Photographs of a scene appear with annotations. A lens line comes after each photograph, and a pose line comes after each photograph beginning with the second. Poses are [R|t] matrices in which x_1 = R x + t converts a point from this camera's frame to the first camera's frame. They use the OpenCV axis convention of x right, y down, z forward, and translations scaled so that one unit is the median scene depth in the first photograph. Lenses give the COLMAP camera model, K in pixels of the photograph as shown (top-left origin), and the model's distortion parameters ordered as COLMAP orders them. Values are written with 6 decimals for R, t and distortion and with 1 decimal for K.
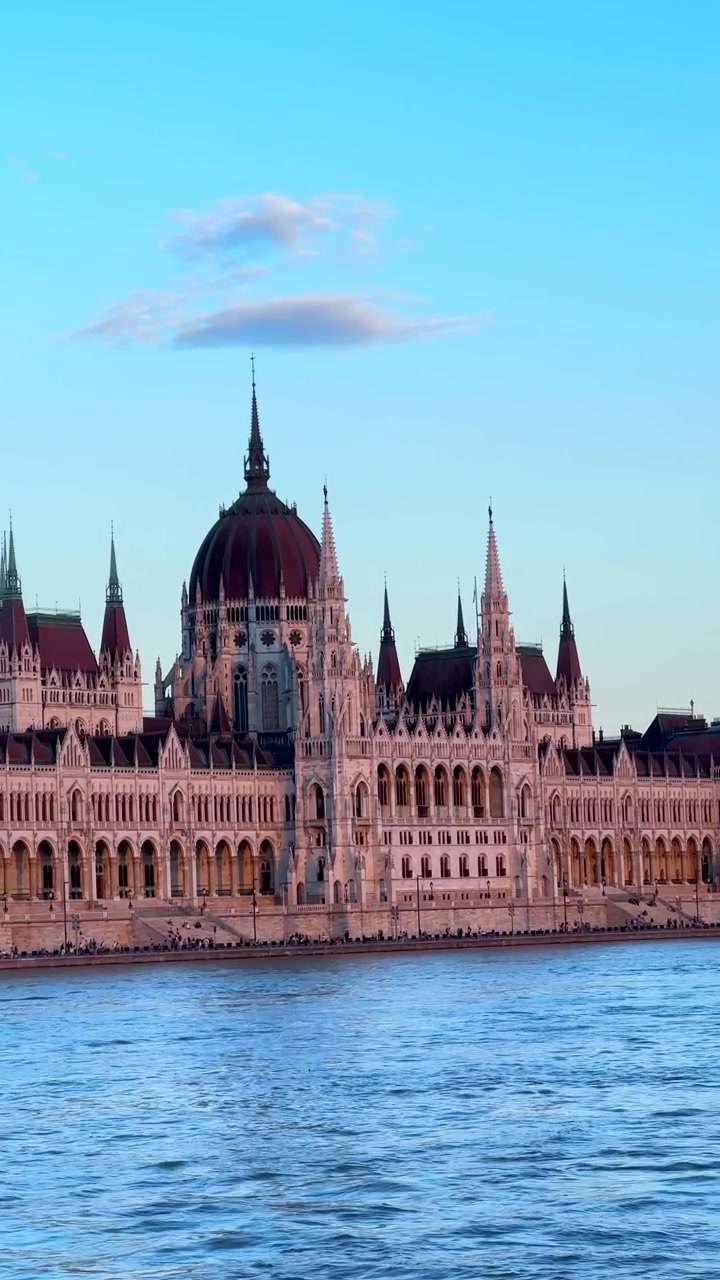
lens RADIAL K [[3318.2, 0, 360.4], [0, 3318.2, 639.7], [0, 0, 1]] dist [-0.166262, 0.005494]
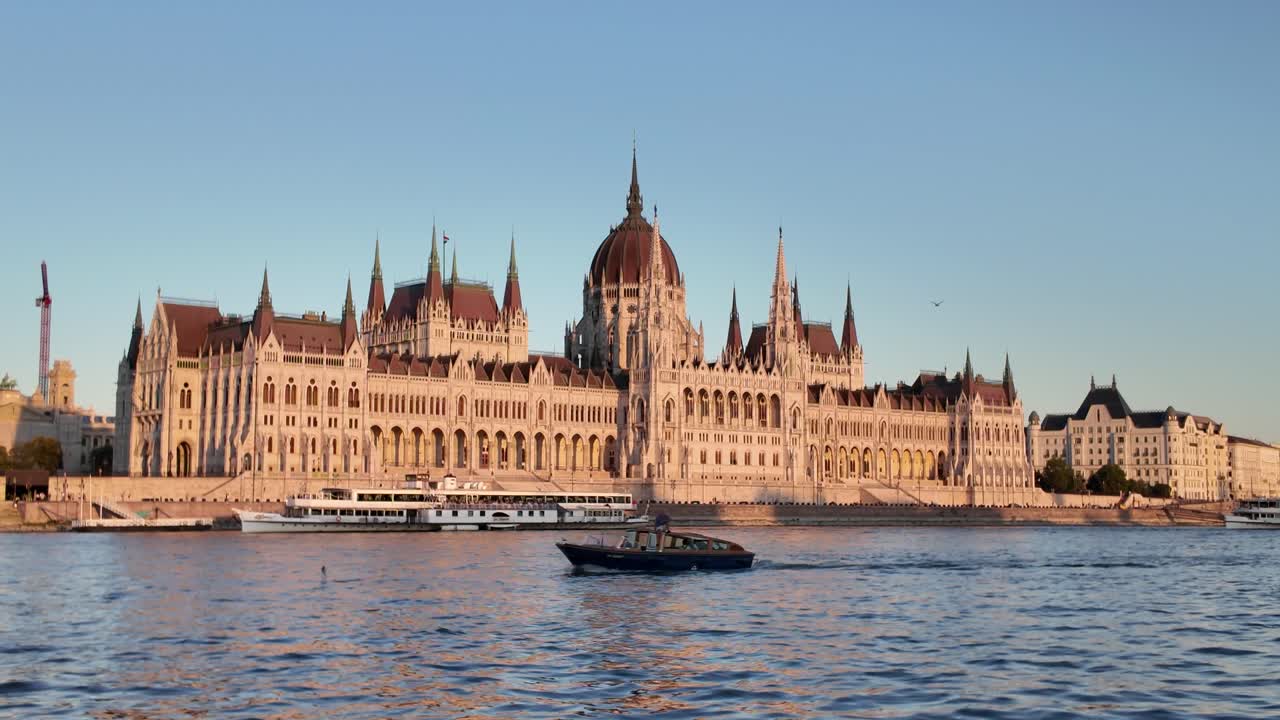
lens RADIAL K [[1548.8, 0, 636.6], [0, 1548.8, 359.0], [0, 0, 1]] dist [0.210314, -0.538534]
pose [[0.984454, 0.019025, -0.174611, 0.106151], [-0.021123, 0.999725, -0.010166, 0.031678], [0.174370, 0.013696, 0.984585, 0.293478]]
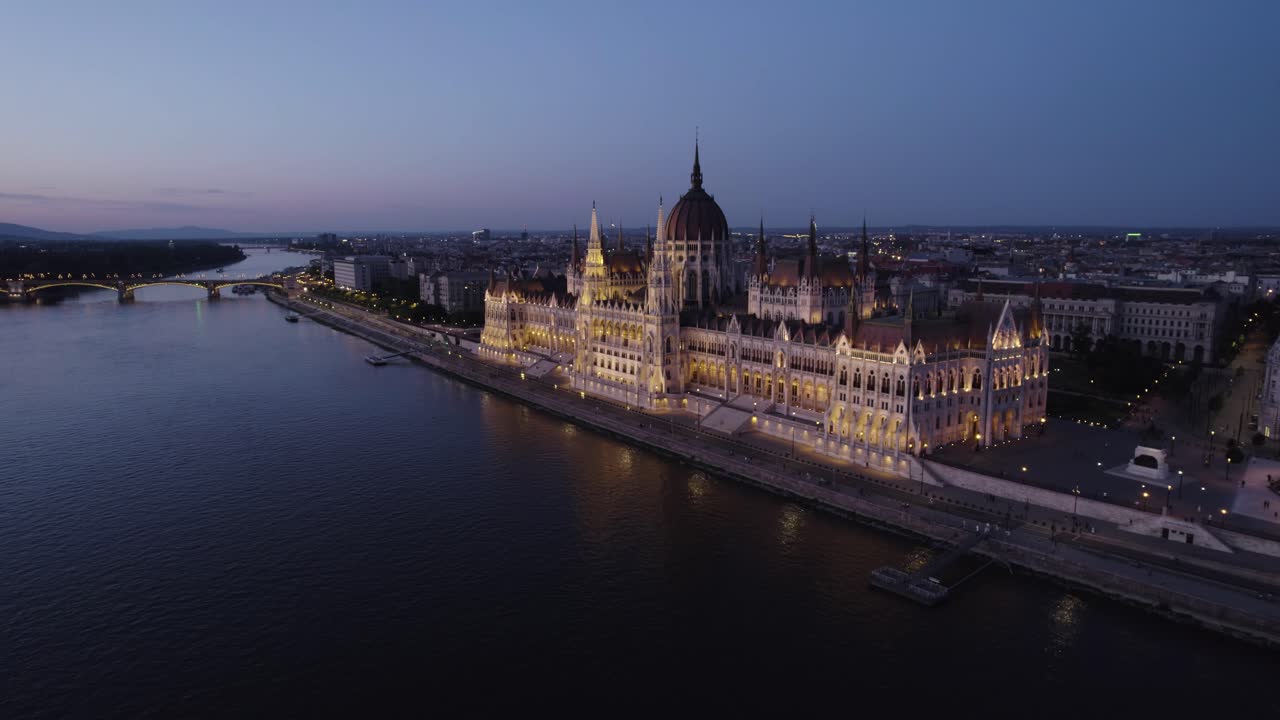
lens RADIAL K [[826.5, 0, 642.6], [0, 826.5, 362.7], [0, 0, 1]] dist [-0.077258, 0.068295]
pose [[-0.271253, 0.185787, -0.944407, 0.562512], [0.094512, 0.981594, 0.165956, -0.026877], [0.957857, -0.044242, -0.283819, 1.189665]]
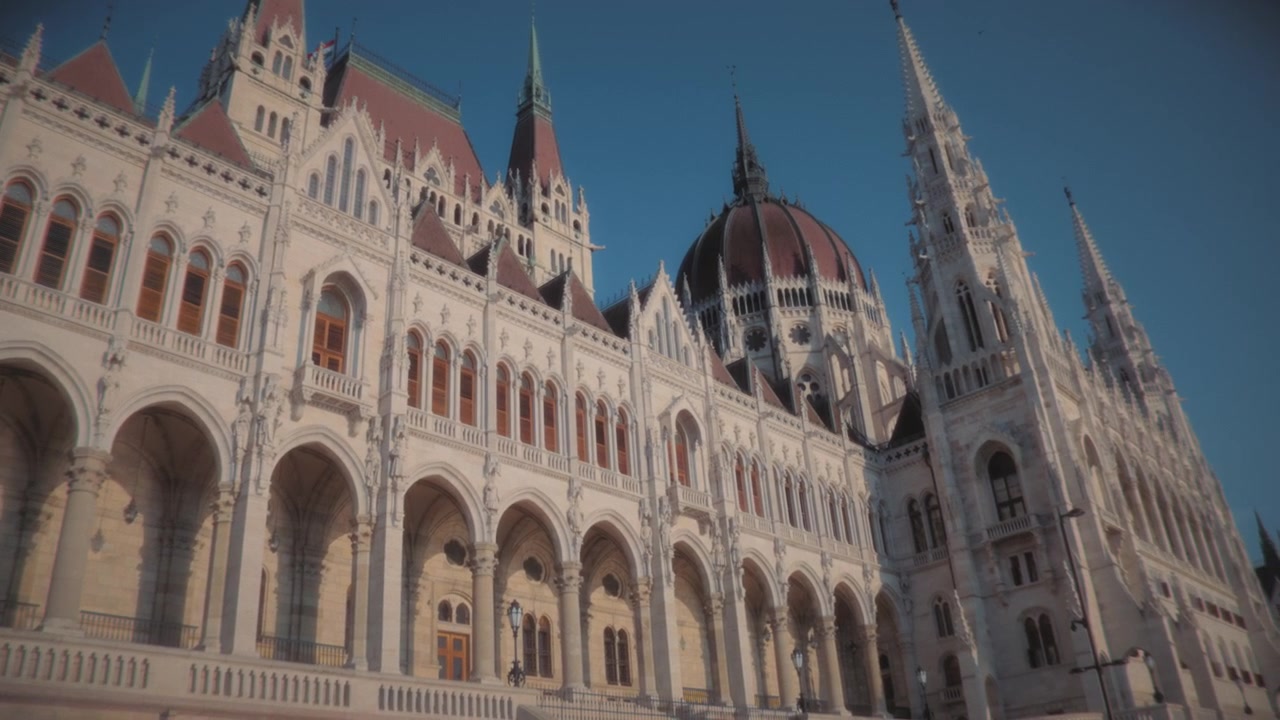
lens RADIAL K [[989.2, 0, 641.1], [0, 989.2, 360.6], [0, 0, 1]] dist [-0.138099, 0.001729]
pose [[0.997108, -0.061214, -0.045039, -0.052096], [0.039552, 0.924039, -0.380246, 0.078847], [0.064894, 0.377365, 0.923788, 0.853754]]
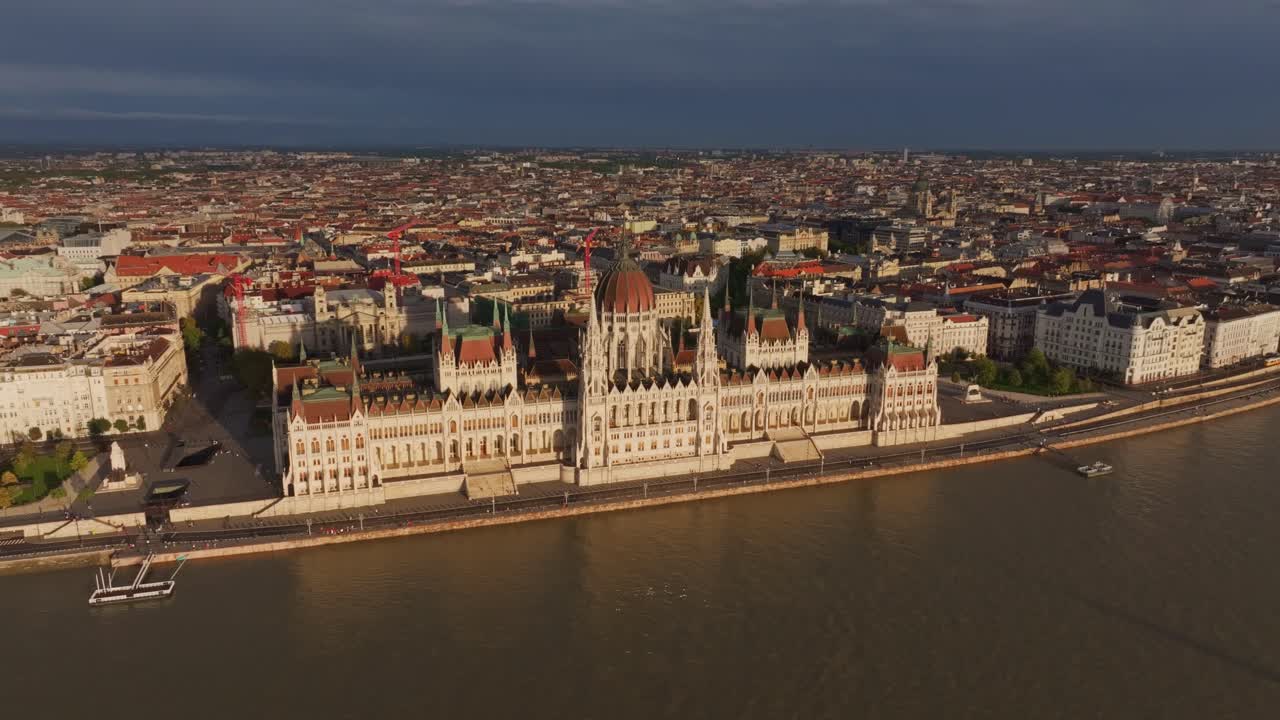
lens RADIAL K [[899.1, 0, 647.8], [0, 899.1, 355.3], [0, 0, 1]] dist [0.005442, 0.004044]
pose [[0.843040, 0.157625, -0.514235, 0.335845], [0.014040, 0.949318, 0.314004, -0.188064], [0.537667, -0.271937, 0.798100, 0.521599]]
